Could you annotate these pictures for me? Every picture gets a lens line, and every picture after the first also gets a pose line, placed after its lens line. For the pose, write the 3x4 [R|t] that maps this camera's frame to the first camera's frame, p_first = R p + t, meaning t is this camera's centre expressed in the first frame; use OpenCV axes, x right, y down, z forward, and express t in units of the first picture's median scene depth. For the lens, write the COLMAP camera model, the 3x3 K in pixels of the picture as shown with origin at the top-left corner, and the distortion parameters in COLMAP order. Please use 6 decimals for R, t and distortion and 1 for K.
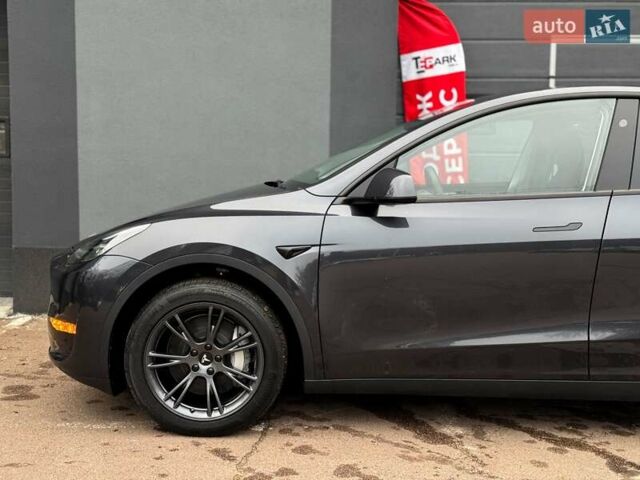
lens RADIAL K [[891.4, 0, 317.1], [0, 891.4, 243.5], [0, 0, 1]] dist [0.116934, 0.000000]
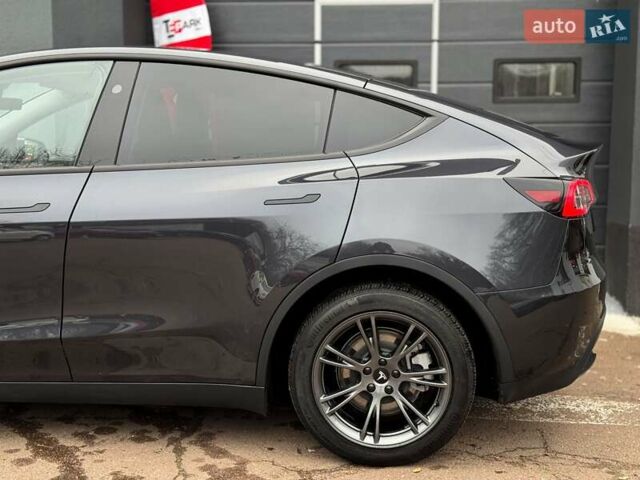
lens RADIAL K [[891.4, 0, 320.1], [0, 891.4, 243.0], [0, 0, 1]] dist [0.116934, 0.000000]
pose [[0.997756, -0.000338, -0.066948, 0.369055], [0.002299, 0.999571, 0.029213, -0.005596], [0.066910, -0.029301, 0.997329, 0.086969]]
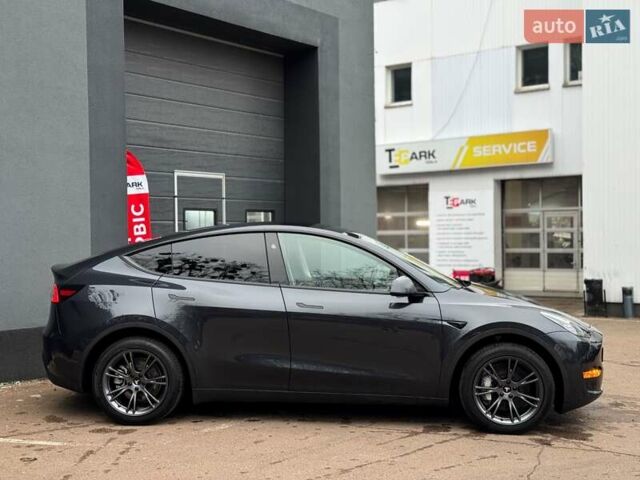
lens RADIAL K [[891.4, 0, 322.1], [0, 891.4, 238.1], [0, 0, 1]] dist [0.116934, 0.000000]
pose [[0.586028, -0.019624, 0.810053, -0.954638], [0.072077, 0.997006, -0.027991, -0.058711], [-0.807079, 0.074790, 0.585688, -0.113515]]
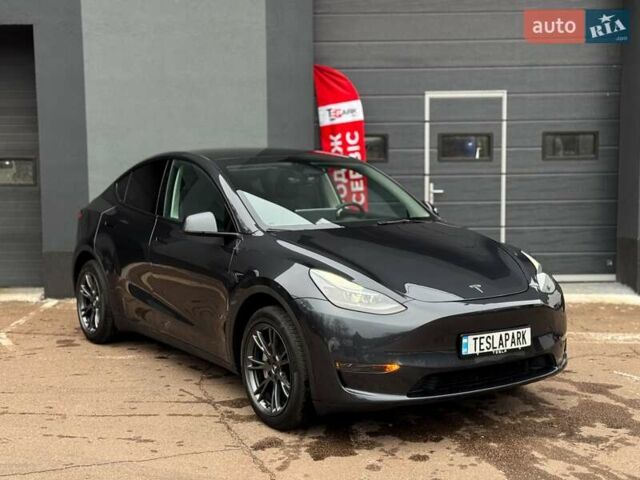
lens RADIAL K [[891.4, 0, 314.5], [0, 891.4, 244.8], [0, 0, 1]] dist [0.116934, 0.000000]
pose [[0.999414, -0.021901, 0.026295, 0.051529], [0.021655, 0.999719, 0.009617, -0.011066], [-0.026499, -0.009042, 0.999608, -0.440051]]
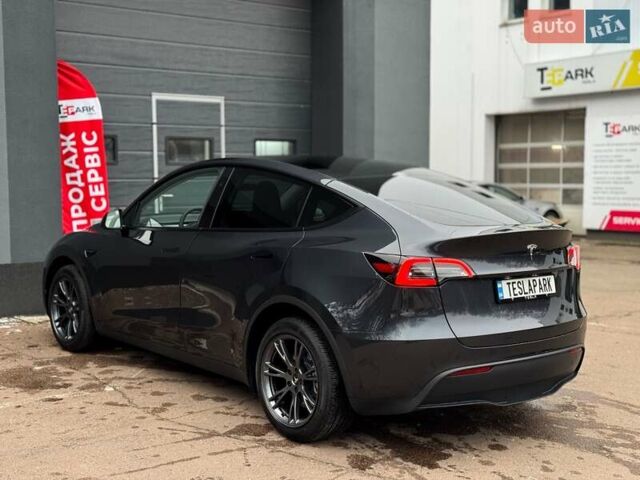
lens RADIAL K [[891.4, 0, 318.3], [0, 891.4, 240.4], [0, 0, 1]] dist [0.116934, 0.000000]
pose [[0.787921, -0.062622, 0.612585, -0.438053], [0.052761, 0.998023, 0.034160, -0.046442], [-0.613512, 0.005405, 0.789667, -0.252002]]
